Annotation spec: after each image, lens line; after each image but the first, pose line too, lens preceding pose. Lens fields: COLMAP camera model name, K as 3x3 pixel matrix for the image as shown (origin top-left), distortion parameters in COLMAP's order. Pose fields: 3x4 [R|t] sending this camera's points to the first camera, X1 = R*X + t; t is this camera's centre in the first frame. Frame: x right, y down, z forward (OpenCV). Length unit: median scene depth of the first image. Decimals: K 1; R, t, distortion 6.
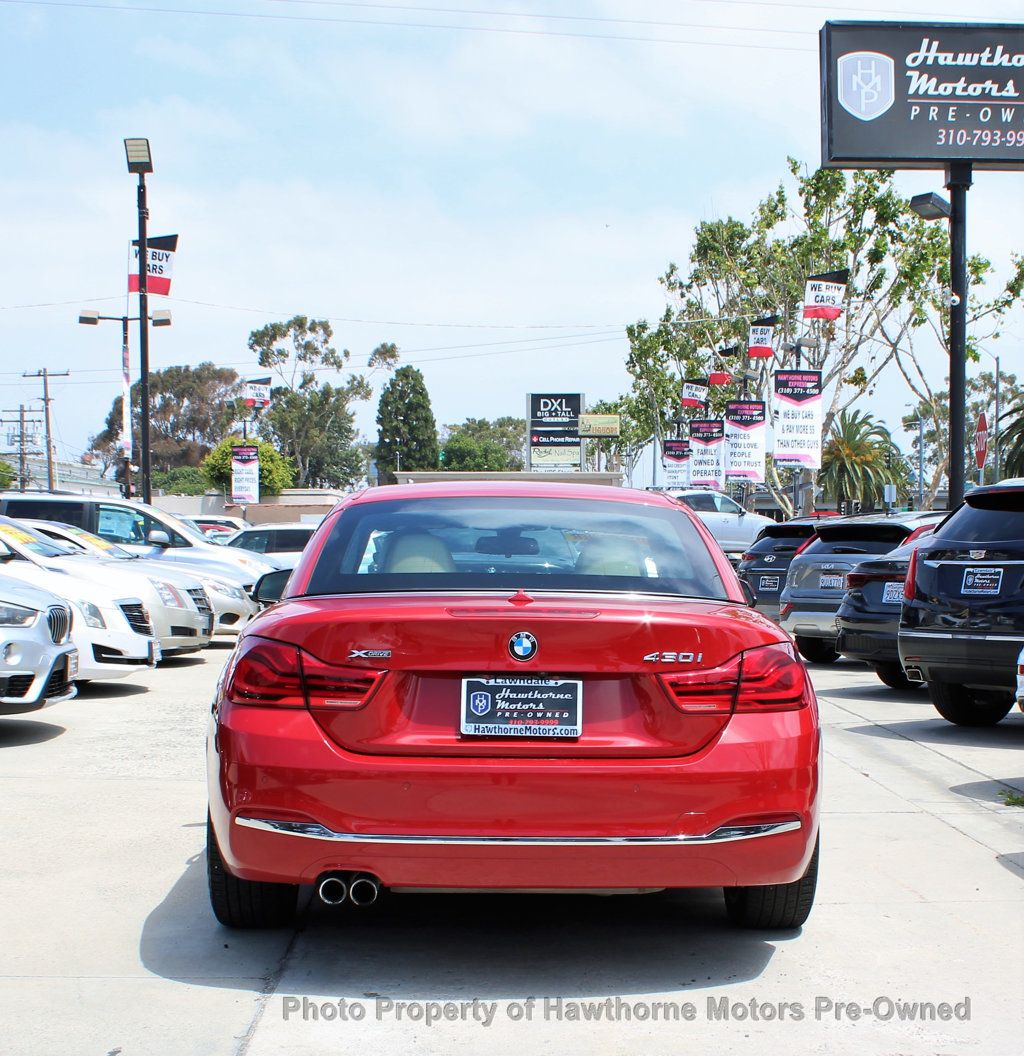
lens RADIAL K [[1702.7, 0, 512.0], [0, 1702.7, 528.0], [0, 0, 1]] dist [-0.028461, -0.068504]
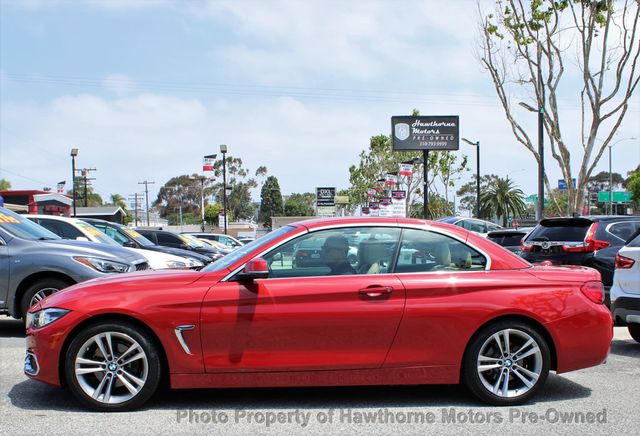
lens RADIAL K [[988.7, 0, 320.0], [0, 988.7, 218.0], [0, 0, 1]] dist [-0.299708, 0.790429]
pose [[0.999741, -0.008434, 0.021157, -0.025804], [0.008601, 0.999933, -0.007783, -0.021769], [-0.021090, 0.007963, 0.999746, -0.846583]]
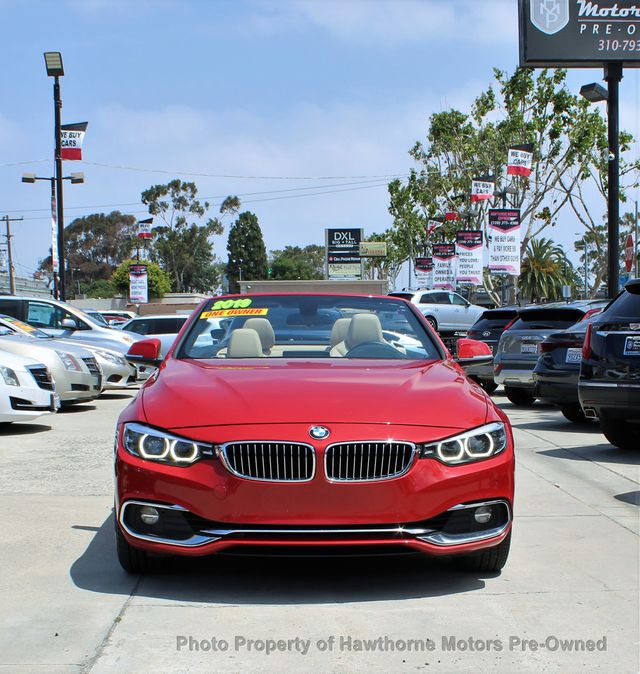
lens RADIAL K [[1092.6, 0, 320.0], [0, 1092.6, 337.0], [0, 0, 1]] dist [-0.030756, -0.044216]
pose [[0.999951, -0.009806, -0.000927, 0.005468], [0.009819, 0.999828, 0.015764, 0.002569], [0.000772, -0.015772, 0.999875, 0.035720]]
